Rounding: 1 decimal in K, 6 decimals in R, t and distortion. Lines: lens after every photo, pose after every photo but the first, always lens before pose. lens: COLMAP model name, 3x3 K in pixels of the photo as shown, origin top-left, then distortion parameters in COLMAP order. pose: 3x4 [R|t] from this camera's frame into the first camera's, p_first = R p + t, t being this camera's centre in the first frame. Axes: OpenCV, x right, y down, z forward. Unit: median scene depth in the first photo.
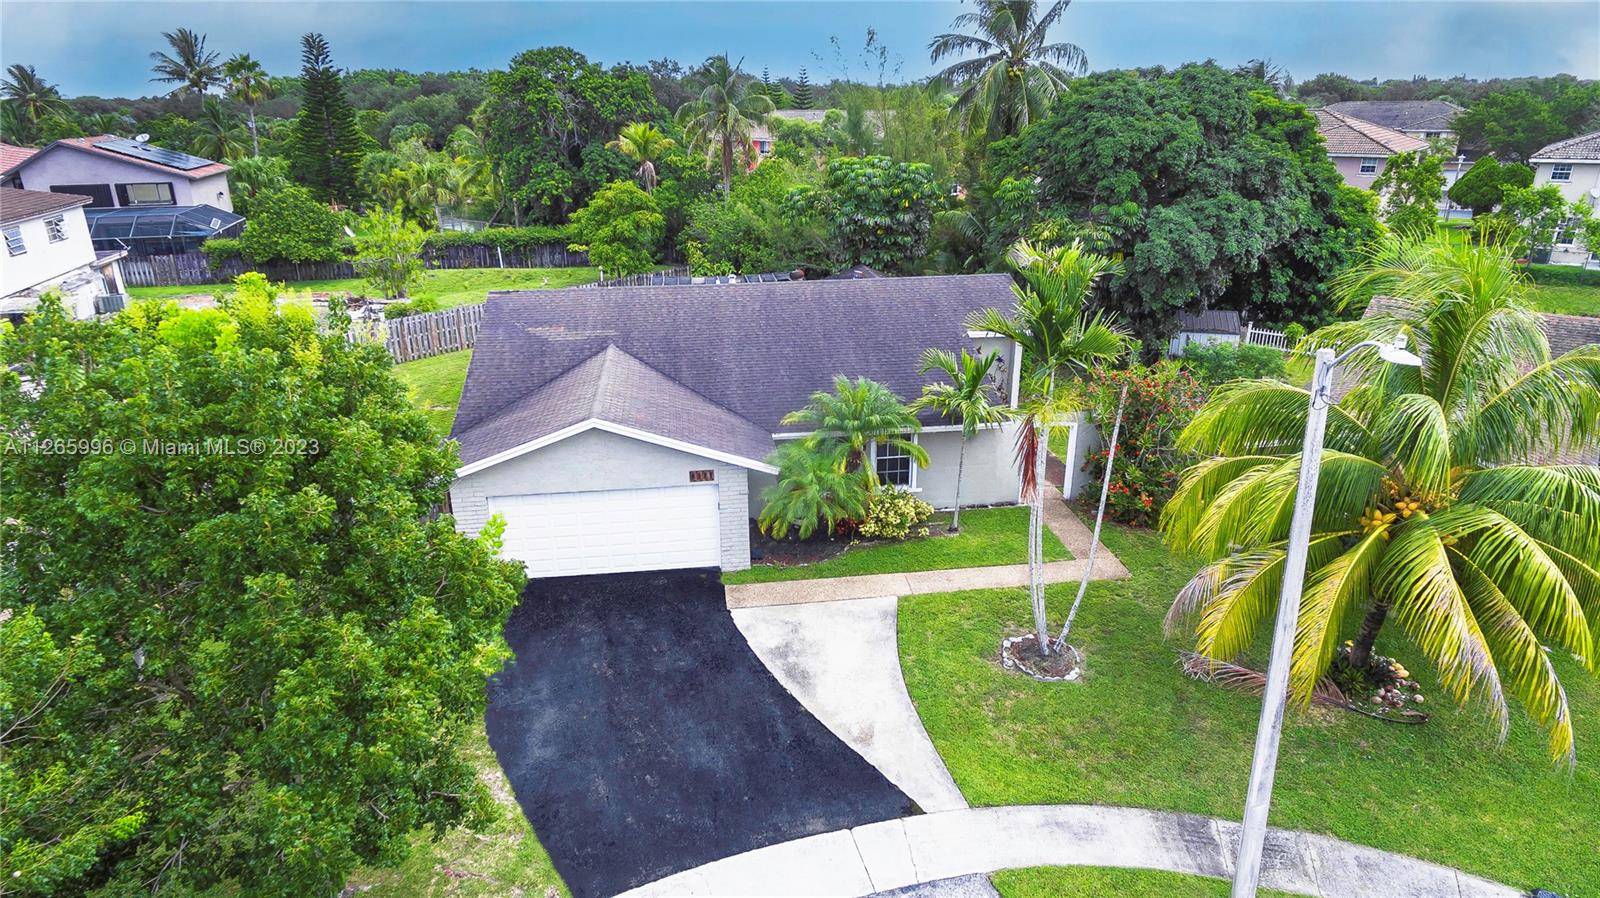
lens RADIAL K [[905.6, 0, 800.0], [0, 905.6, 449.0], [0, 0, 1]] dist [-0.000450, -0.000569]
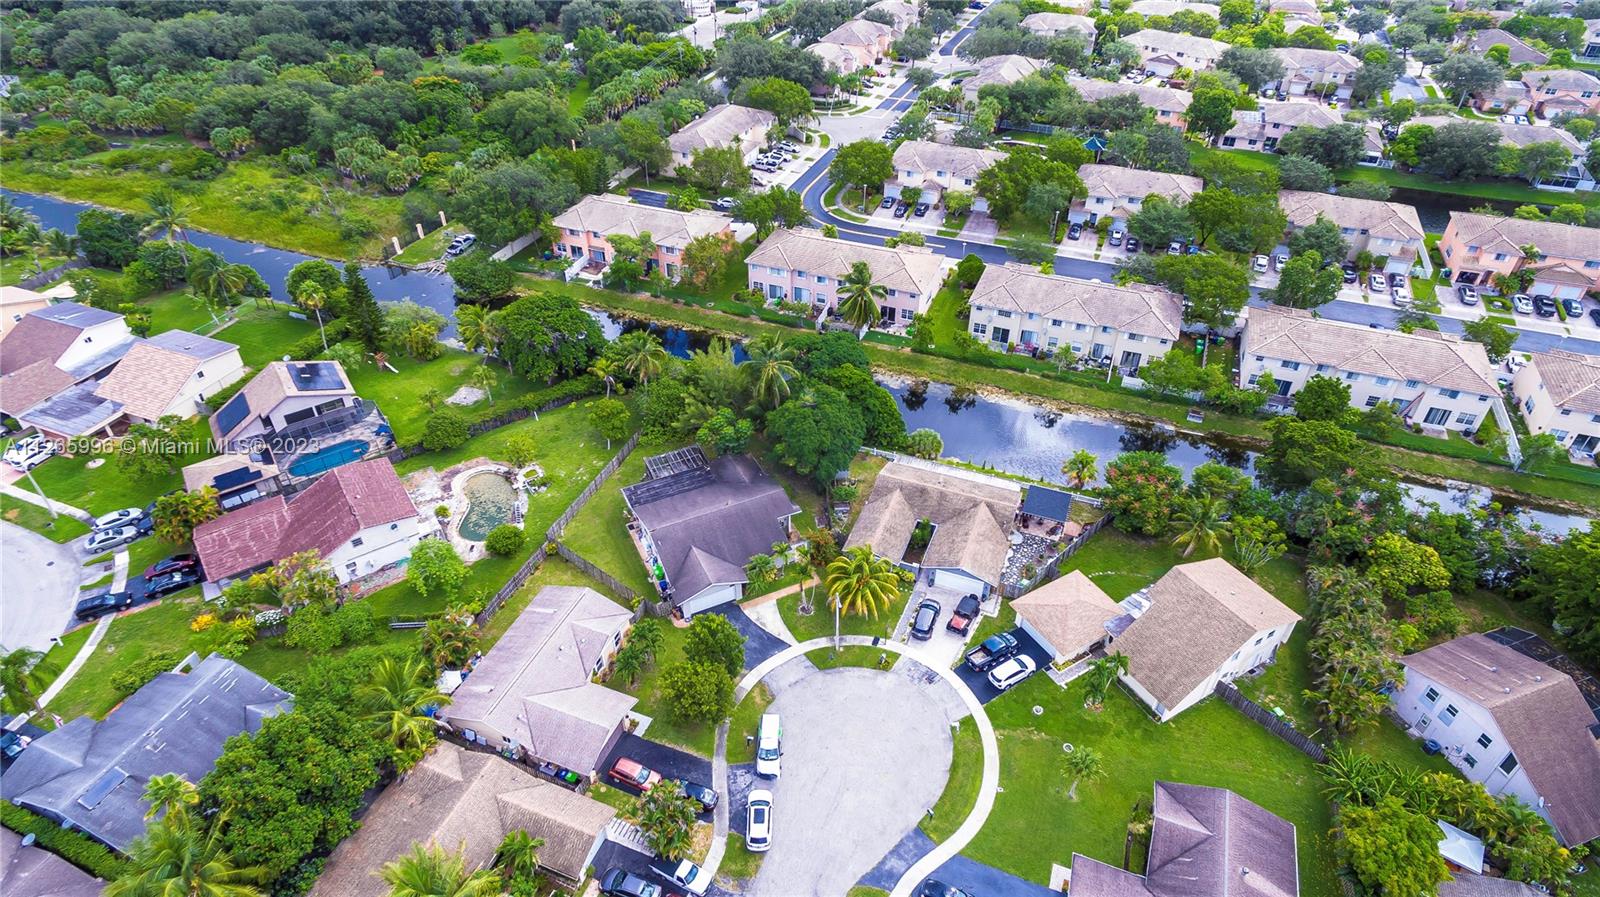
lens RADIAL K [[905.6, 0, 800.0], [0, 905.6, 448.5], [0, 0, 1]] dist [-0.000450, -0.000569]
pose [[0.947550, -0.182193, 0.262592, -0.916417], [0.101000, 0.950200, 0.294821, -2.076897], [-0.303229, -0.252836, 0.918763, -3.362891]]
